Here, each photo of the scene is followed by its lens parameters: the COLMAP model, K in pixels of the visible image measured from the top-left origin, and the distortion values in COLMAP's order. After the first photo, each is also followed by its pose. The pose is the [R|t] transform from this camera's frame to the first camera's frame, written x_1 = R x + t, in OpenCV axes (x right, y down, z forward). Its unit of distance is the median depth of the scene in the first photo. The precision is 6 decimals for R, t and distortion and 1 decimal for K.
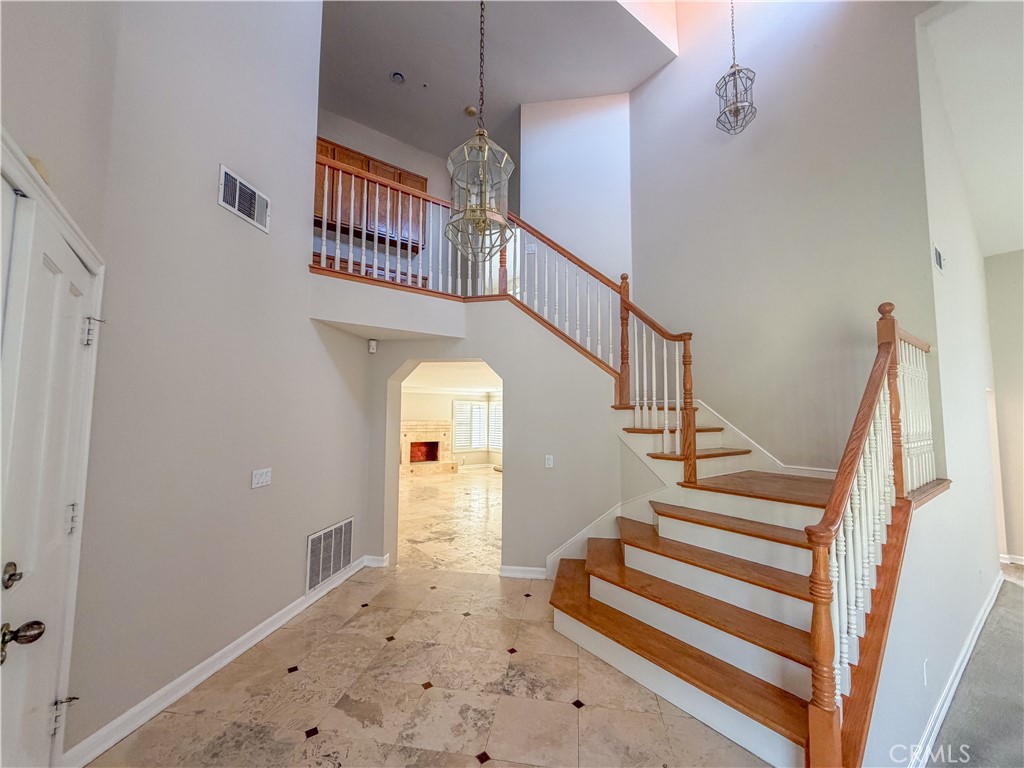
lens RADIAL K [[408.1, 0, 511.4], [0, 408.1, 385.6], [0, 0, 1]] dist [0.006825, -0.000415]
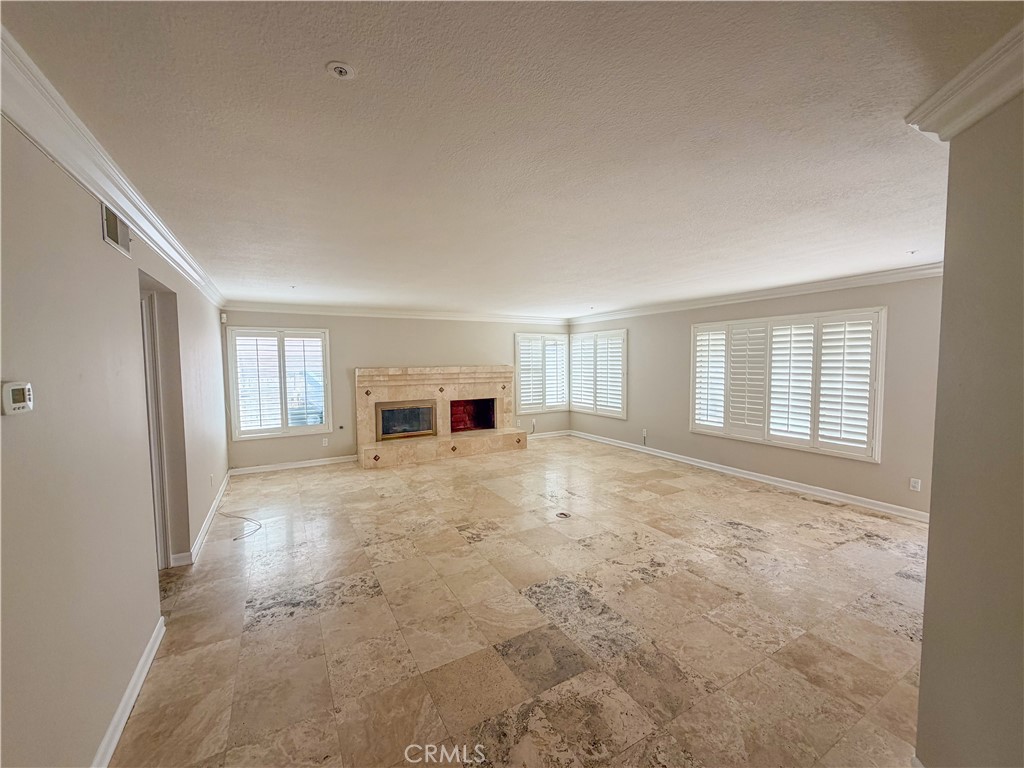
lens RADIAL K [[408.1, 0, 511.5], [0, 408.1, 385.1], [0, 0, 1]] dist [0.006825, -0.000415]
pose [[0.993524, -0.008241, -0.113326, -0.081644], [0.023401, 0.990826, 0.133104, 0.034110], [0.111189, -0.134894, 0.984602, 0.389627]]
